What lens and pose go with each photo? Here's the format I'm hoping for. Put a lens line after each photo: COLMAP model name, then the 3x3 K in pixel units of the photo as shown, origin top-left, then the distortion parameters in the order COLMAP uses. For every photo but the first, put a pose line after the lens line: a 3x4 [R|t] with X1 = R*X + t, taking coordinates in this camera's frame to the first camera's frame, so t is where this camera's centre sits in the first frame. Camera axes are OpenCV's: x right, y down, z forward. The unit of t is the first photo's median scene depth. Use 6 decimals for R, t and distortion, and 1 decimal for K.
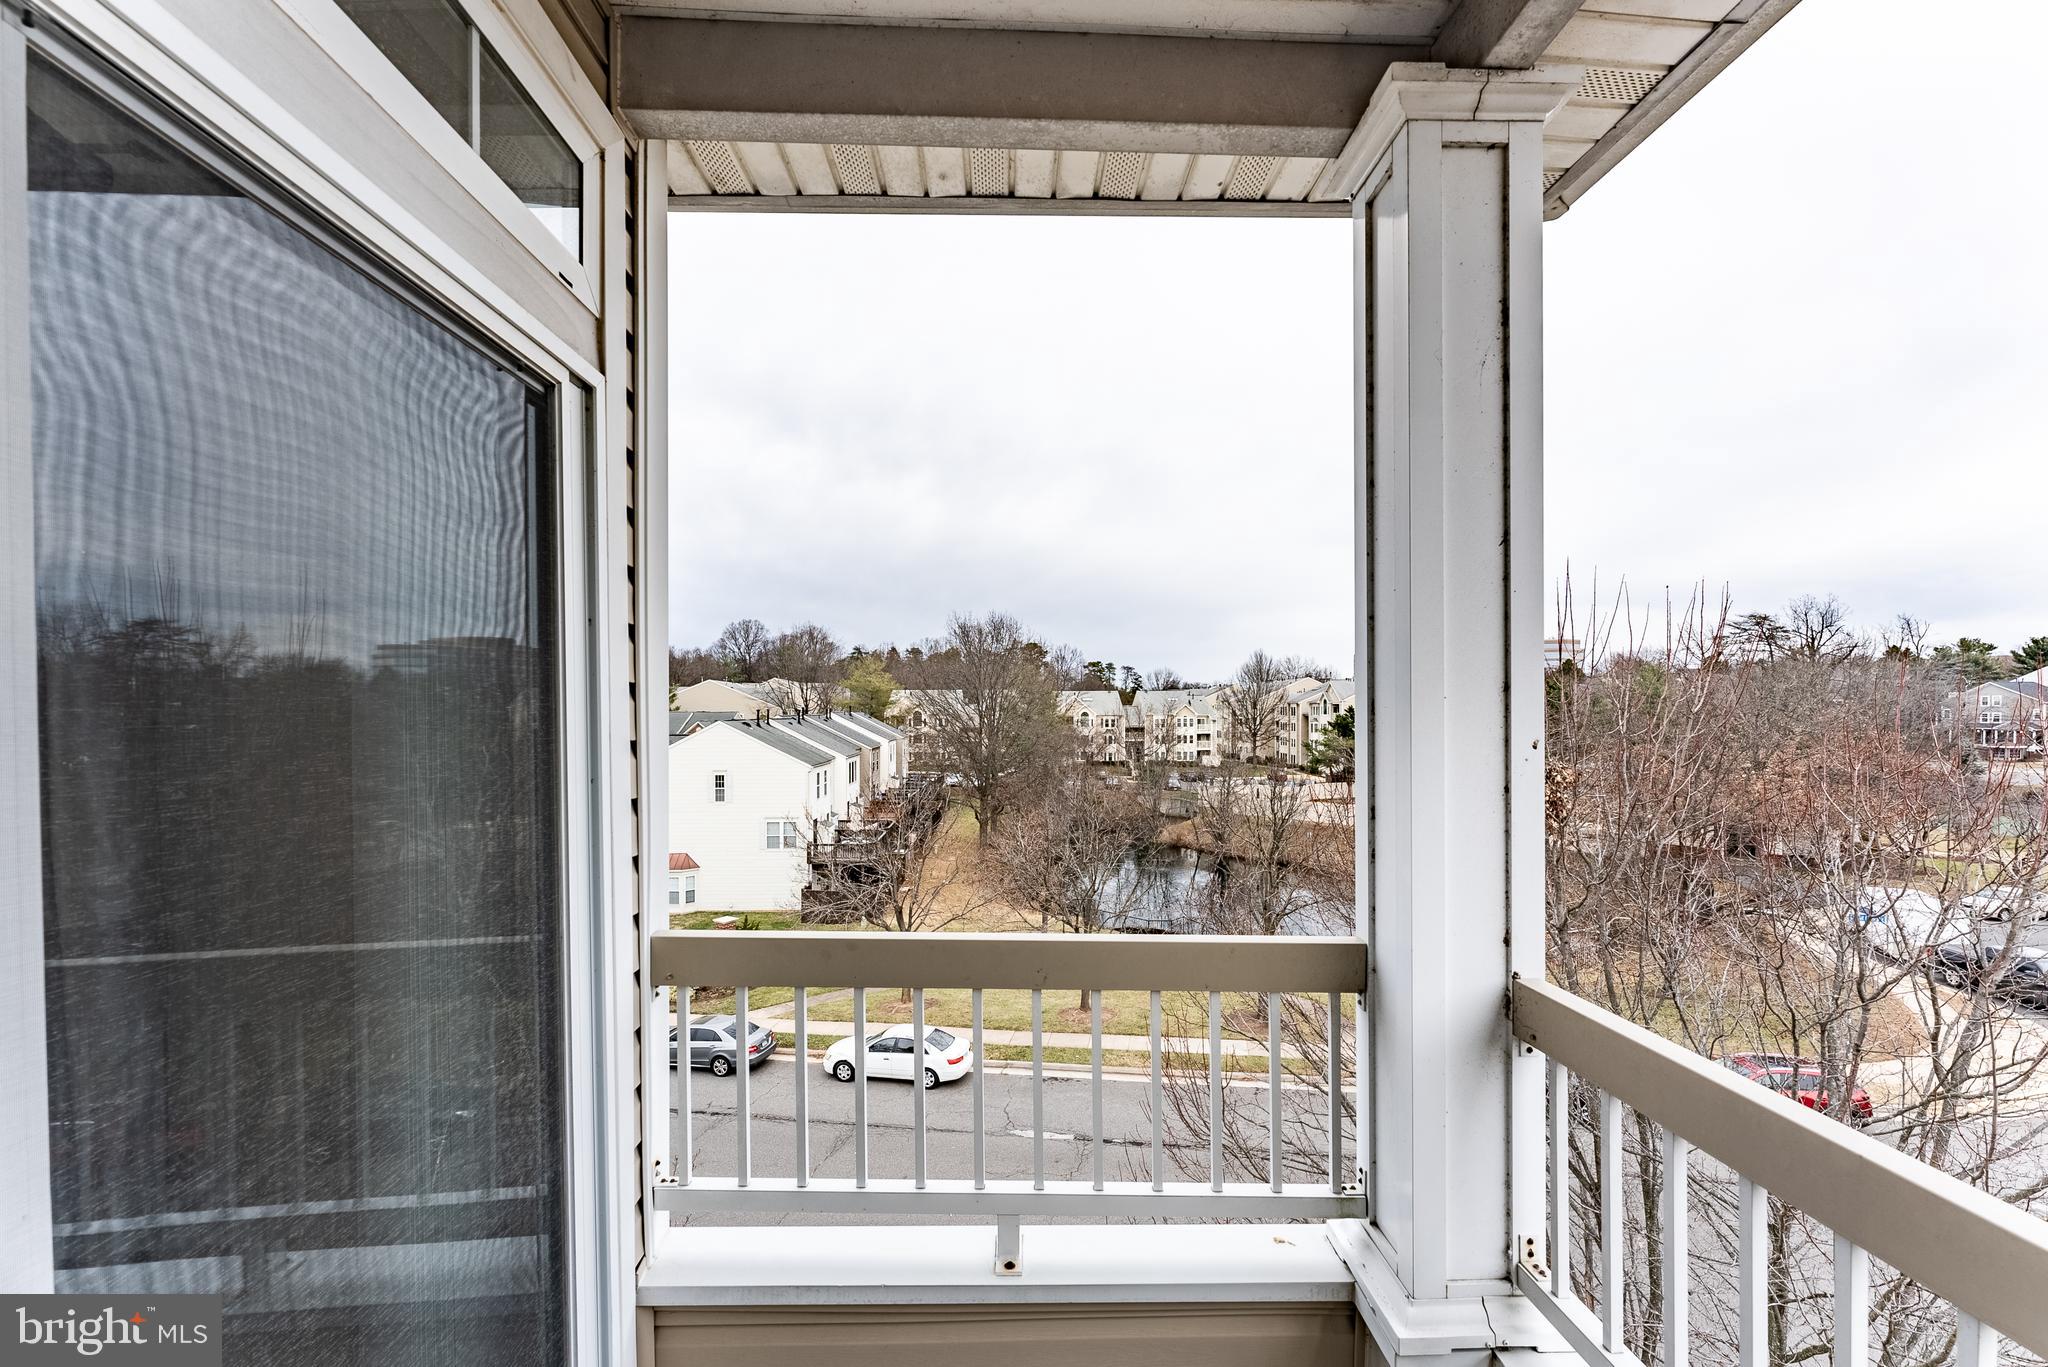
lens RADIAL K [[854.2, 0, 1008.3], [0, 854.2, 724.9], [0, 0, 1]] dist [0.000784, 0.000963]
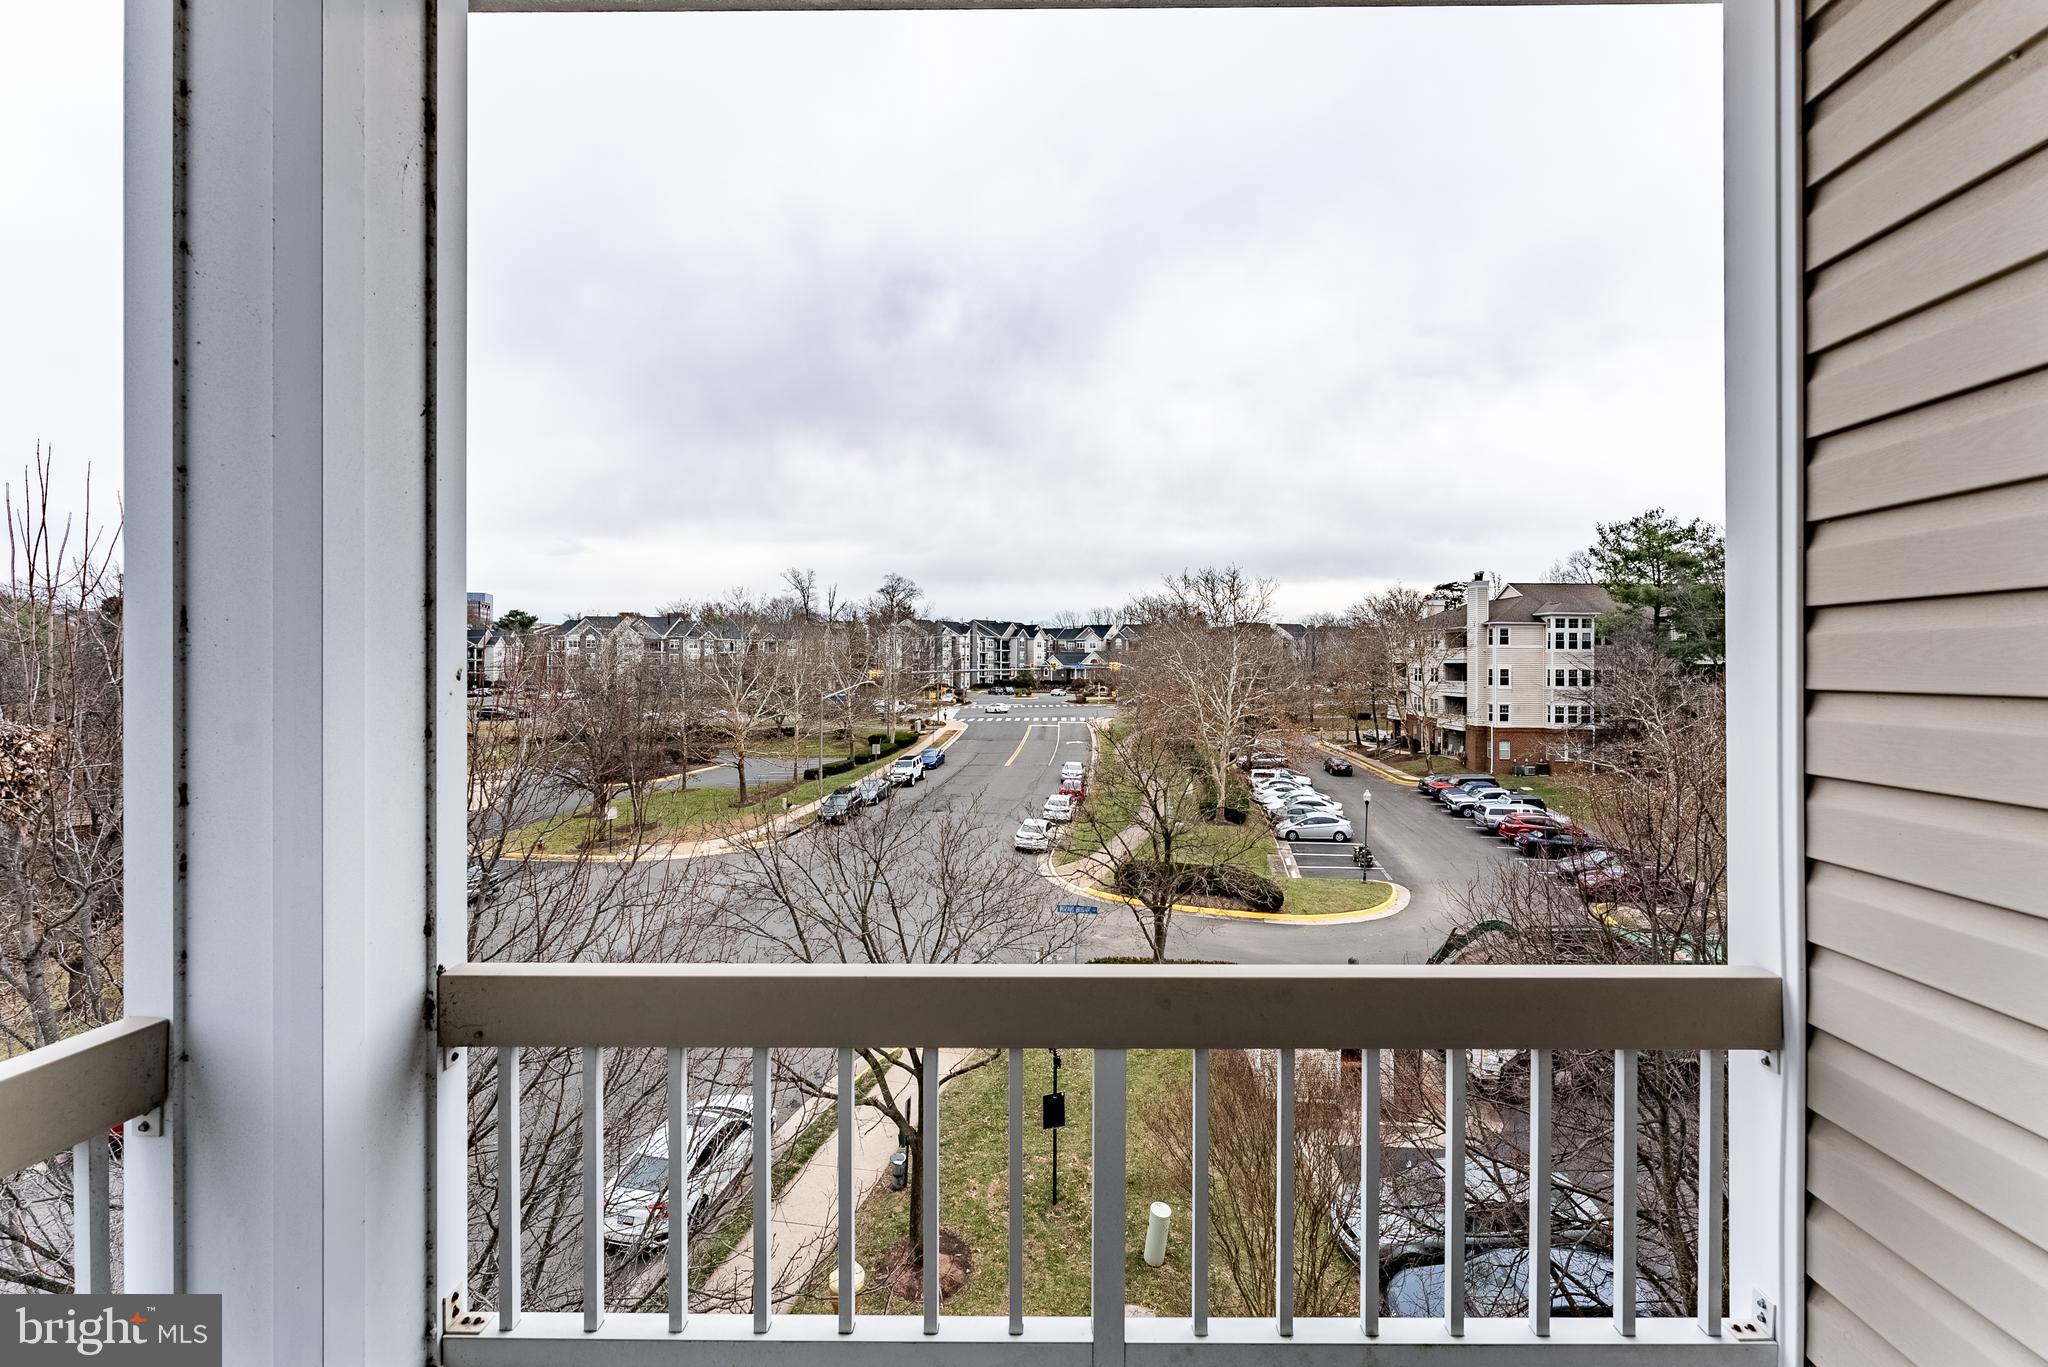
lens RADIAL K [[854.2, 0, 1056.3], [0, 854.2, 664.0], [0, 0, 1]] dist [0.000784, 0.000963]
pose [[0.028242, 0.002125, 0.999599, -0.131532], [0.013322, 0.999908, -0.002502, 0.016764], [-0.999512, 0.013388, 0.028211, 0.306054]]
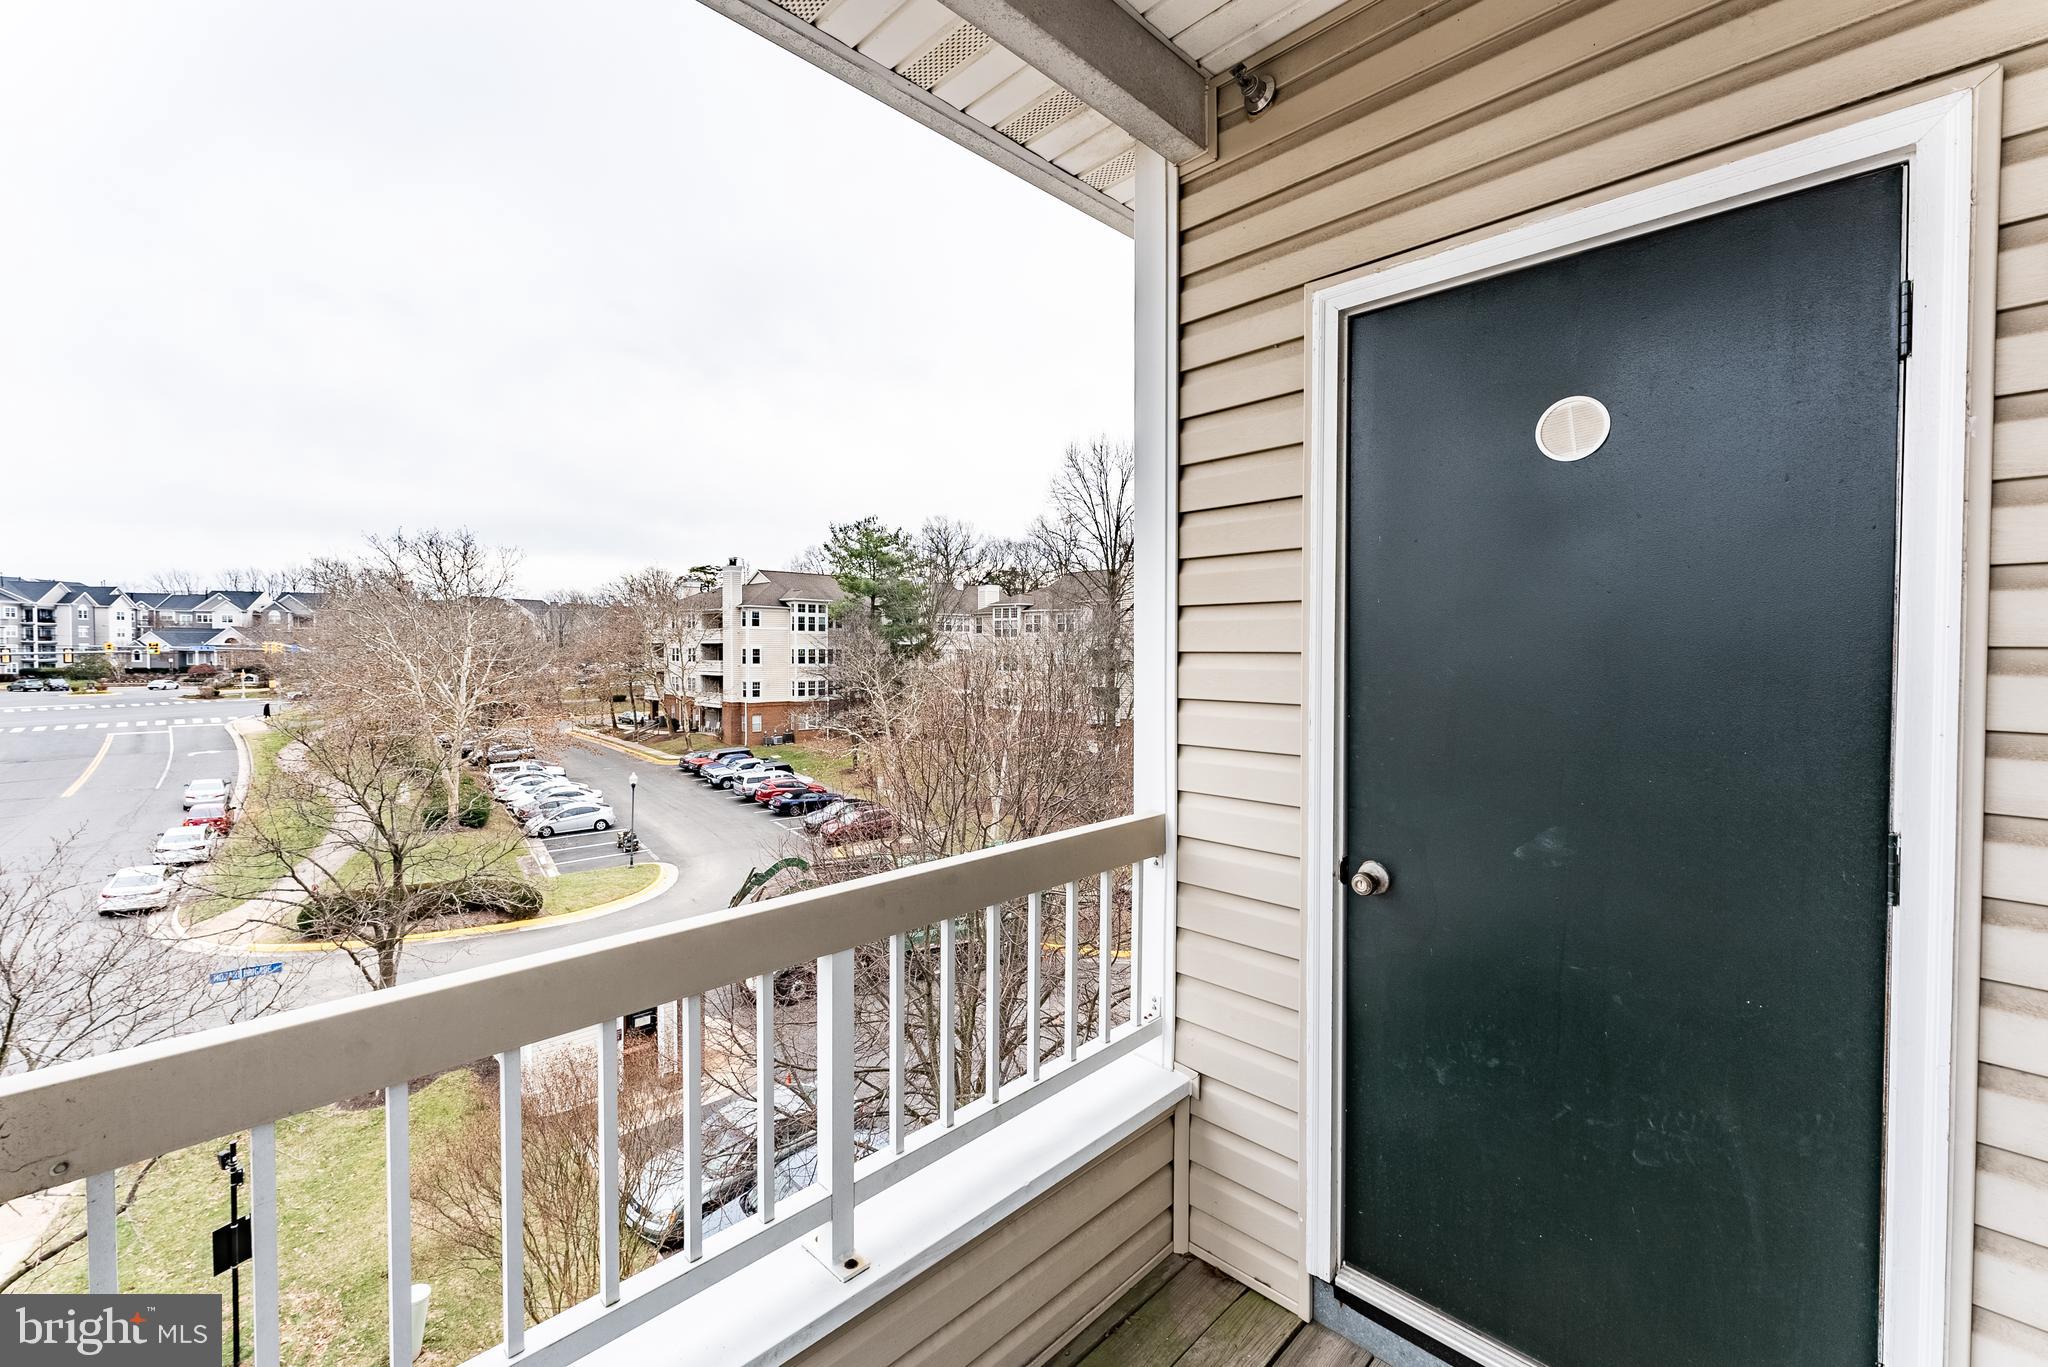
lens RADIAL K [[854.2, 0, 1025.6], [0, 854.2, 671.7], [0, 0, 1]] dist [0.000784, 0.000963]
pose [[-0.700076, -0.020443, 0.713776, -0.155042], [0.011143, 0.999156, 0.039546, 0.020739], [-0.713982, 0.035639, -0.699257, 0.679343]]
